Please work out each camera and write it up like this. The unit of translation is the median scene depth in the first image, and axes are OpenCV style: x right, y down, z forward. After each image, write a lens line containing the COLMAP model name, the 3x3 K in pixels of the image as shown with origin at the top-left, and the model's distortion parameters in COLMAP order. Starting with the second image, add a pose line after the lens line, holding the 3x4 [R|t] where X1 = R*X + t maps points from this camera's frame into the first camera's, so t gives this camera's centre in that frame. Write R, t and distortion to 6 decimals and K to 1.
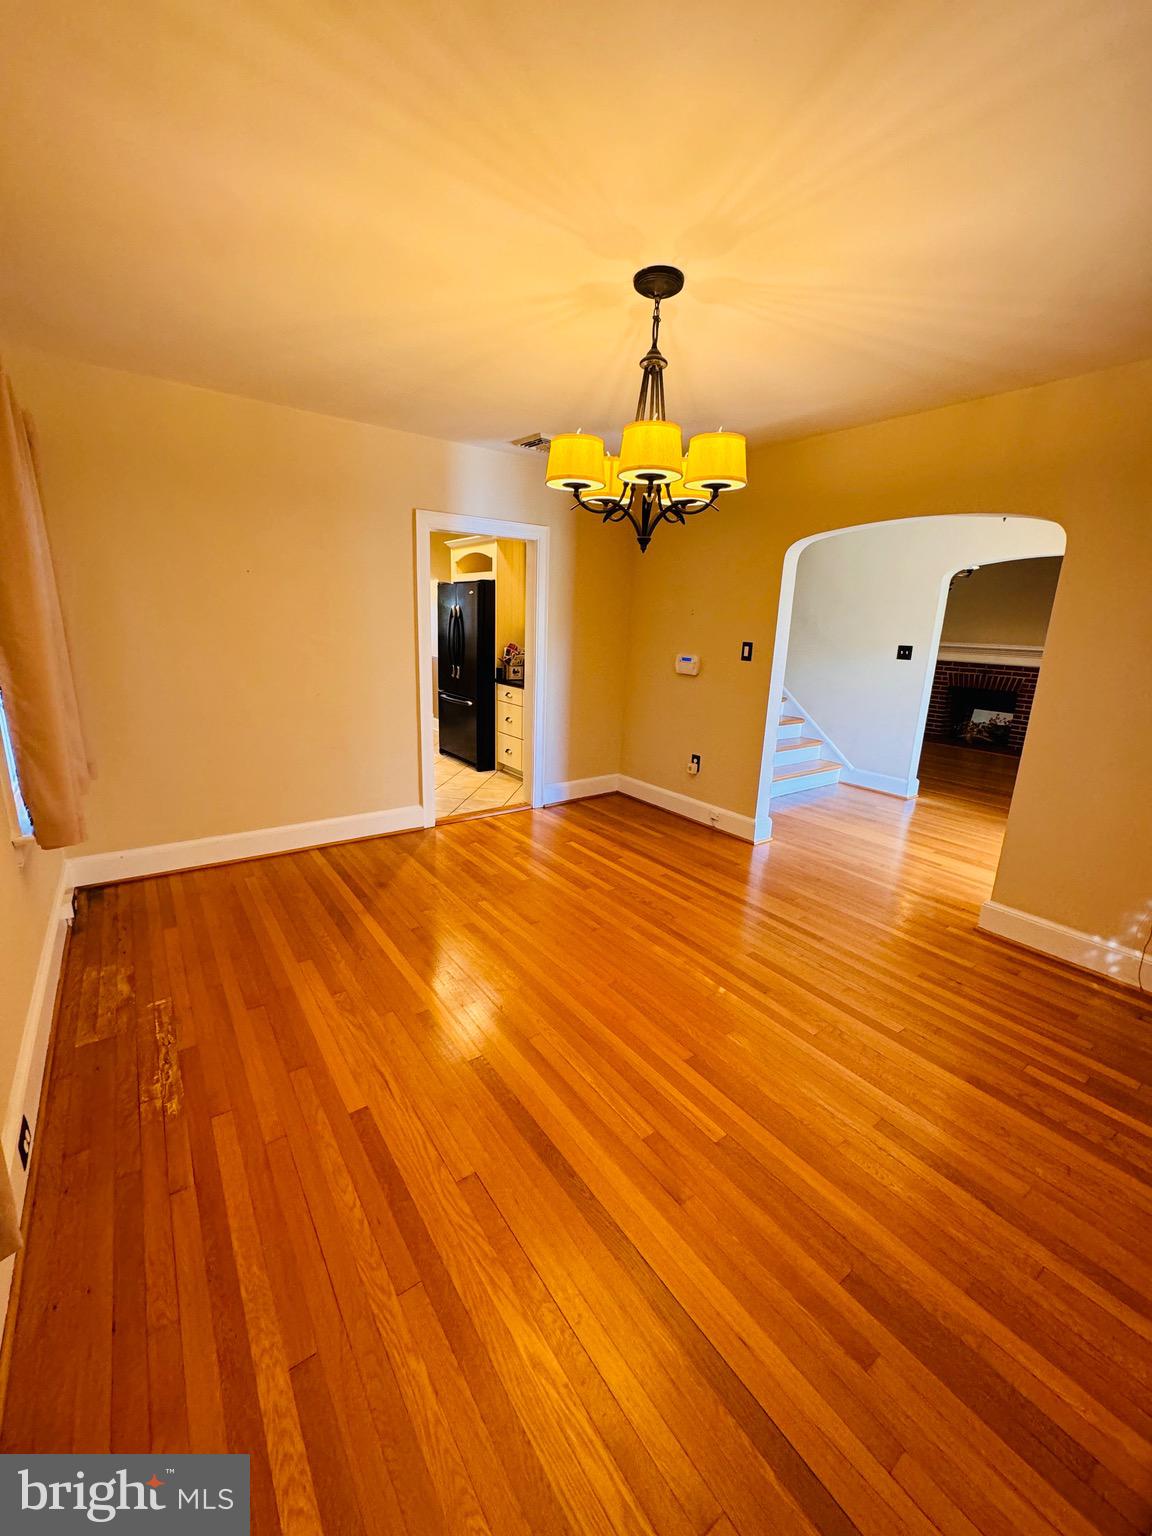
lens RADIAL K [[608.6, 0, 575.2], [0, 608.6, 765.5], [0, 0, 1]] dist [-0.000947, 0.000405]
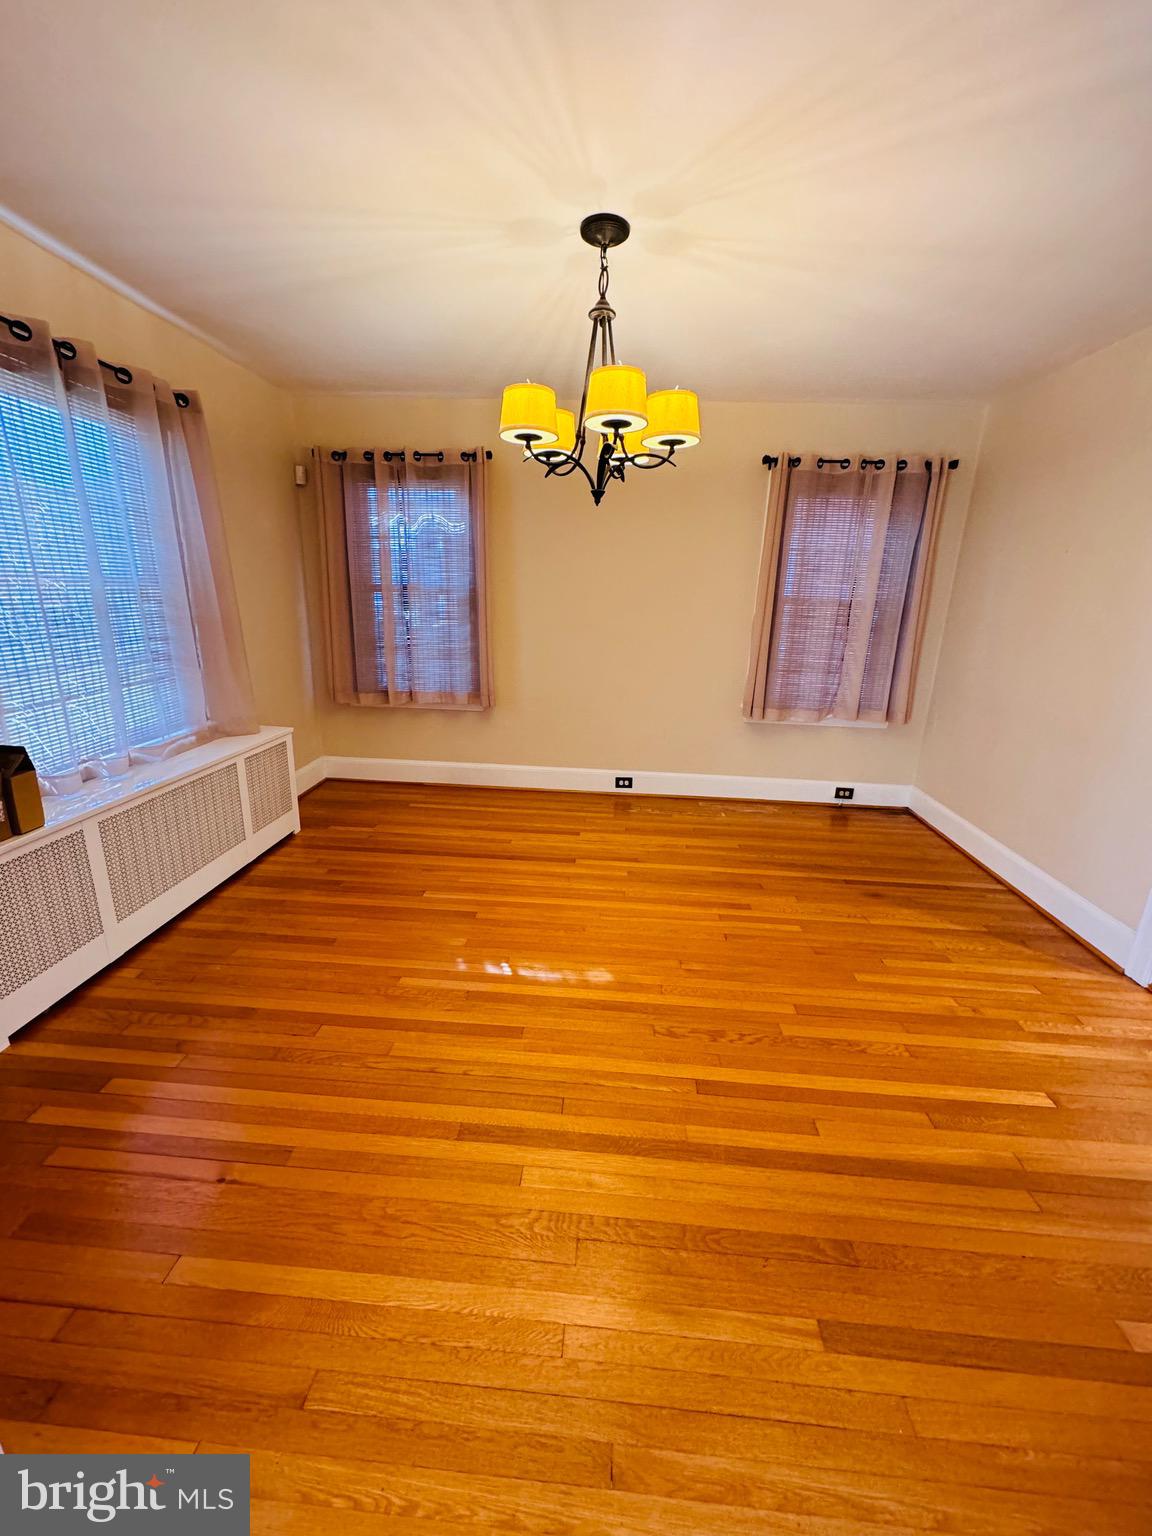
lens RADIAL K [[608.6, 0, 575.2], [0, 608.6, 765.5], [0, 0, 1]] dist [-0.000947, 0.000405]
pose [[-0.638994, 0.159041, -0.752590, 0.705205], [-0.232746, 0.892554, 0.386234, -0.252447], [0.733154, 0.421964, -0.533321, 1.238518]]
